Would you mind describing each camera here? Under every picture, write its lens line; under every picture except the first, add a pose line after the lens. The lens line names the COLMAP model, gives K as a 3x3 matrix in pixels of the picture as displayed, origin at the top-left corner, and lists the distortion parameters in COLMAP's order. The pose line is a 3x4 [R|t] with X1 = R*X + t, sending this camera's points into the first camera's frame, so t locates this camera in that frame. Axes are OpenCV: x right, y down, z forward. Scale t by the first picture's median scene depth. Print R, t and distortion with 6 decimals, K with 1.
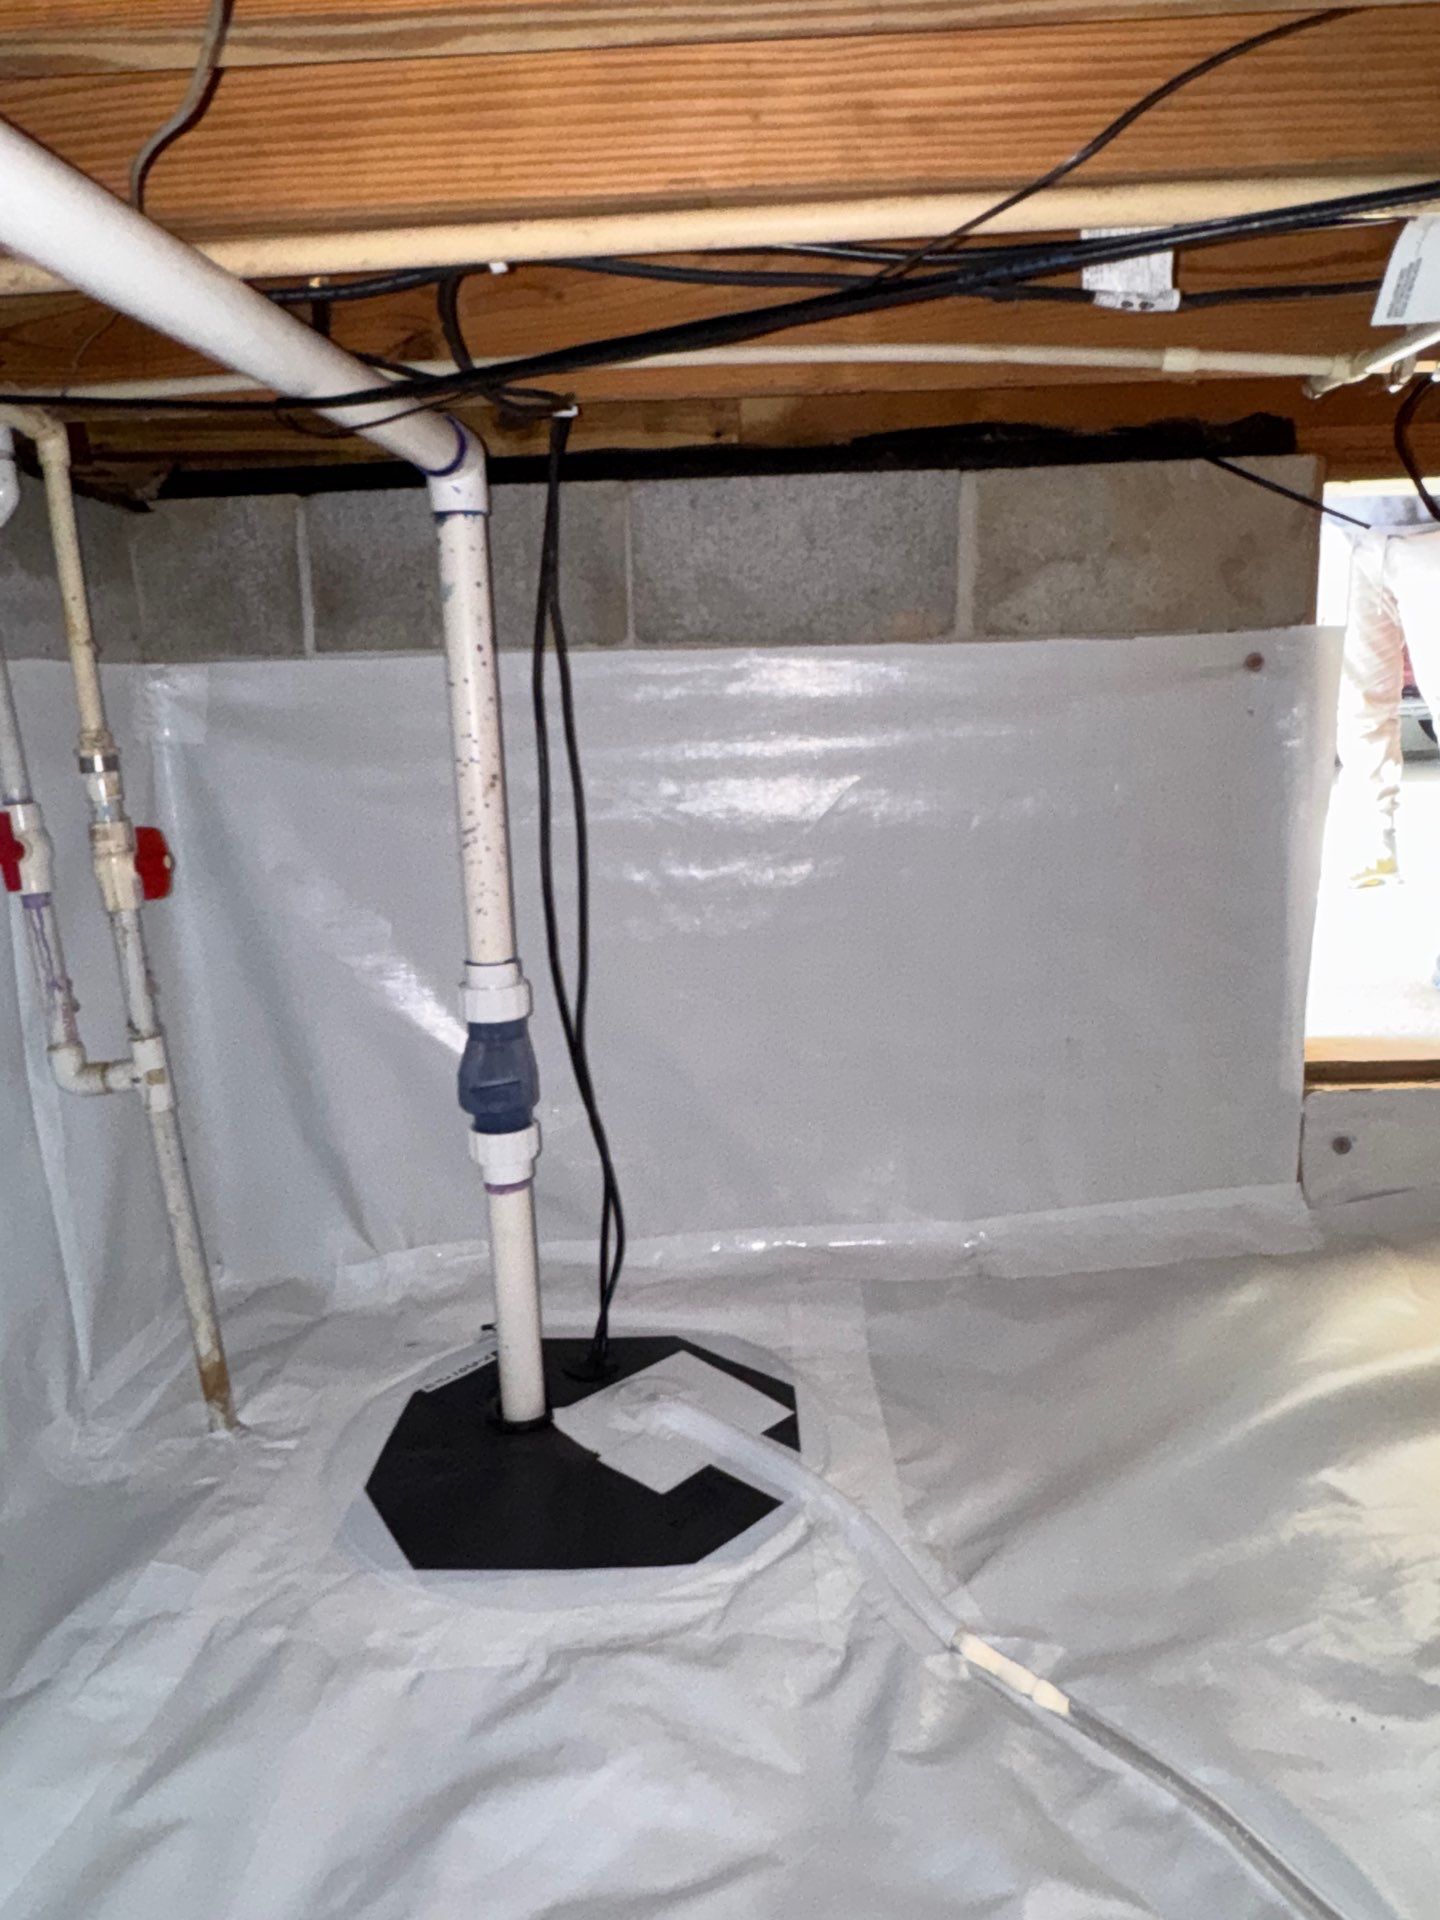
lens RADIAL K [[1259.2, 0, 721.4], [0, 1259.2, 959.0], [0, 0, 1]] dist [-0.007614, 0.000951]
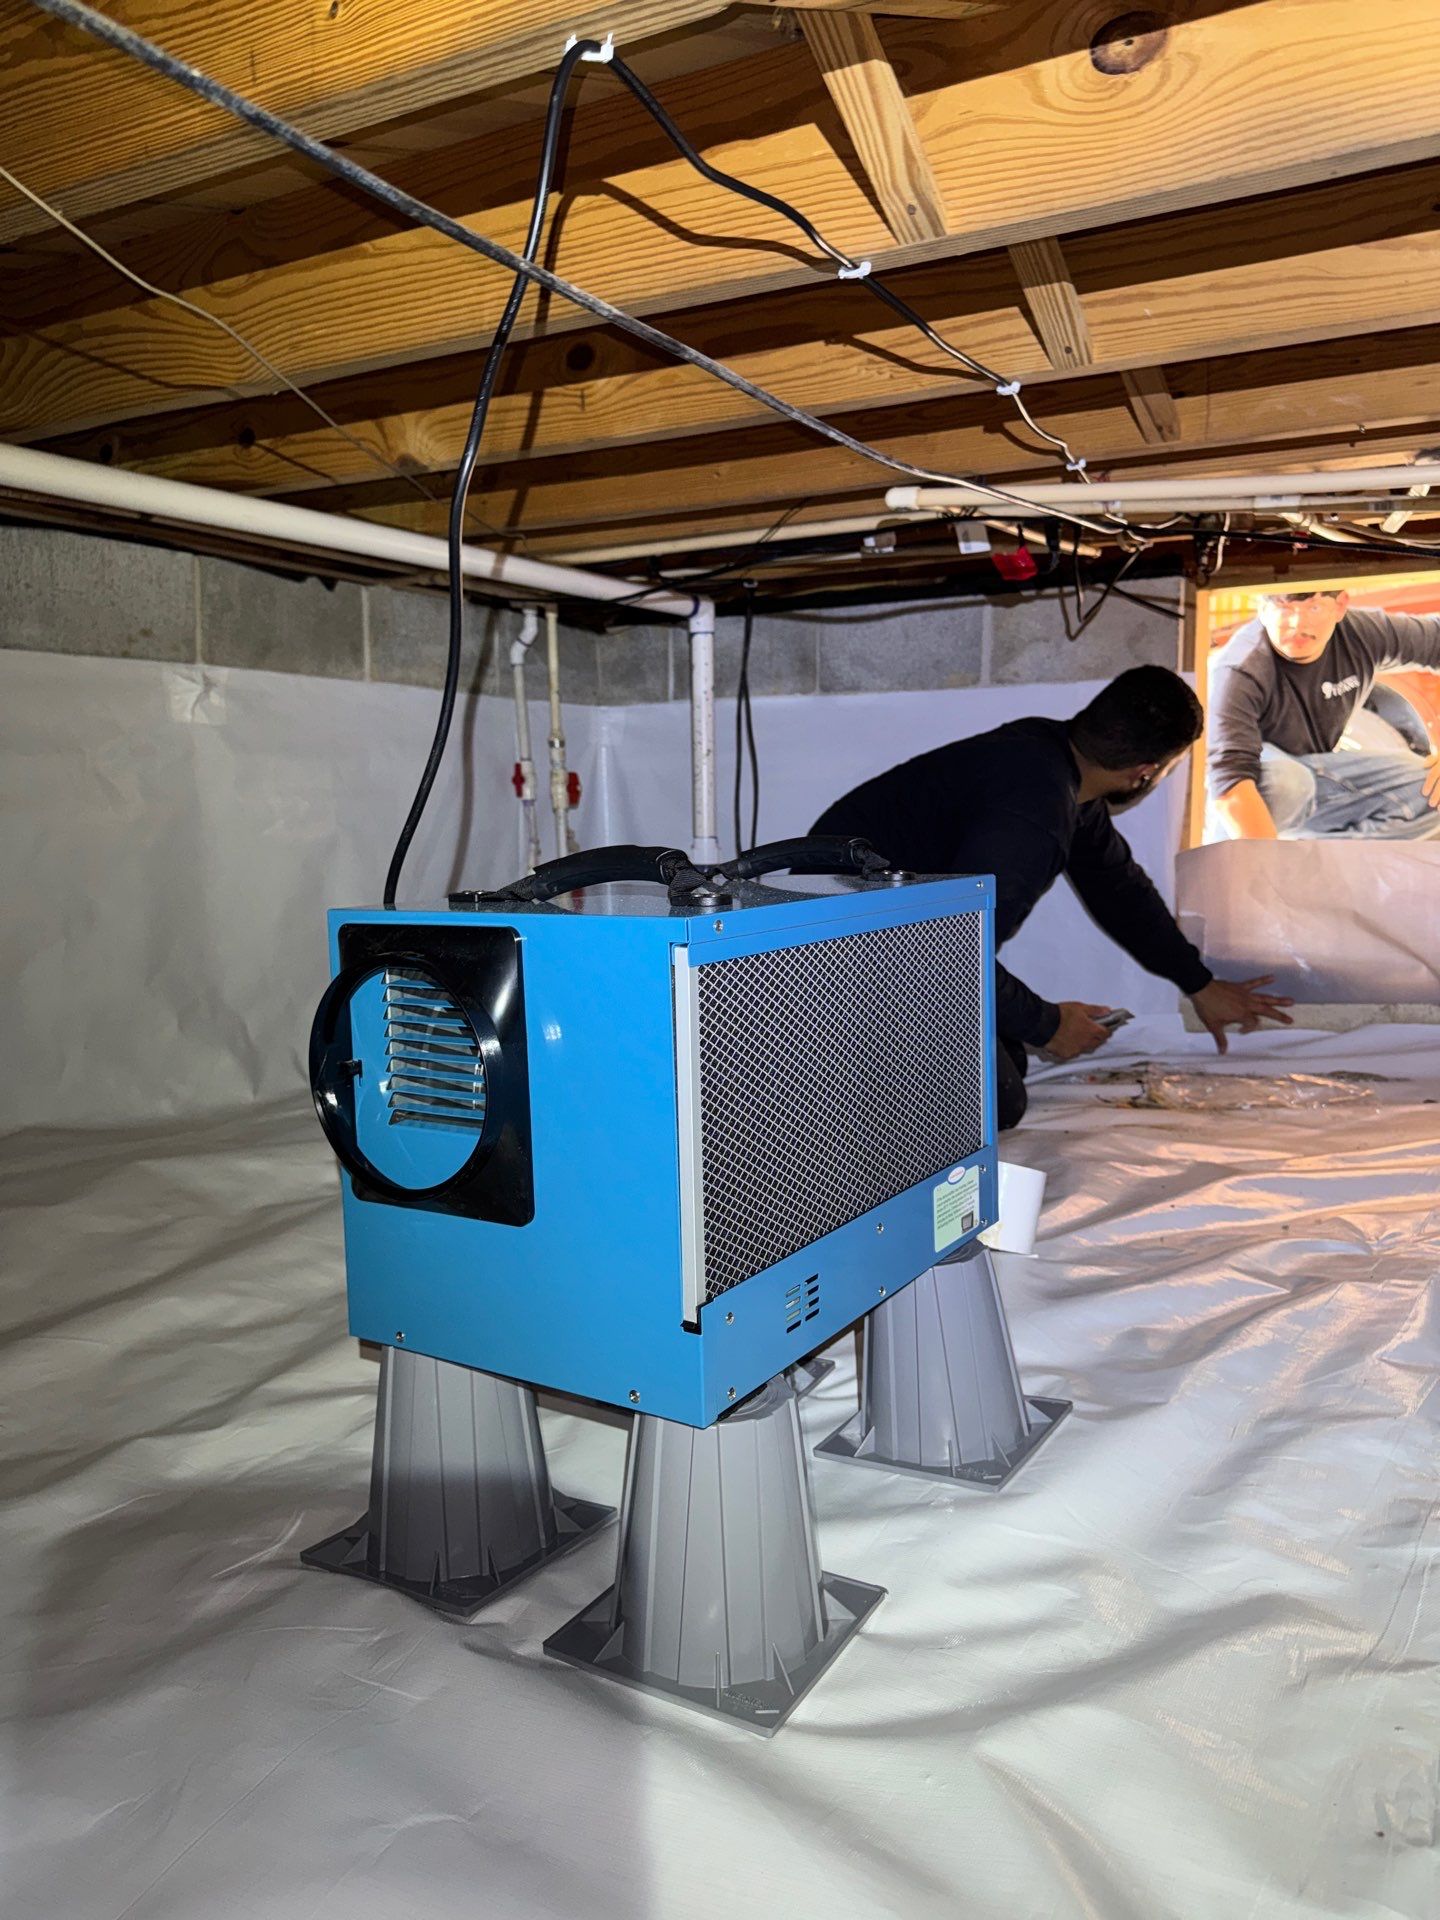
lens RADIAL K [[1516.5, 0, 720.0], [0, 1516.5, 961.5], [0, 0, 1]] dist [0.013971, 0.002166]
pose [[0.885522, 0.062306, -0.460401, 1.055373], [-0.106054, 0.991911, -0.069747, 0.394322], [0.452331, 0.110590, 0.884967, -1.261617]]
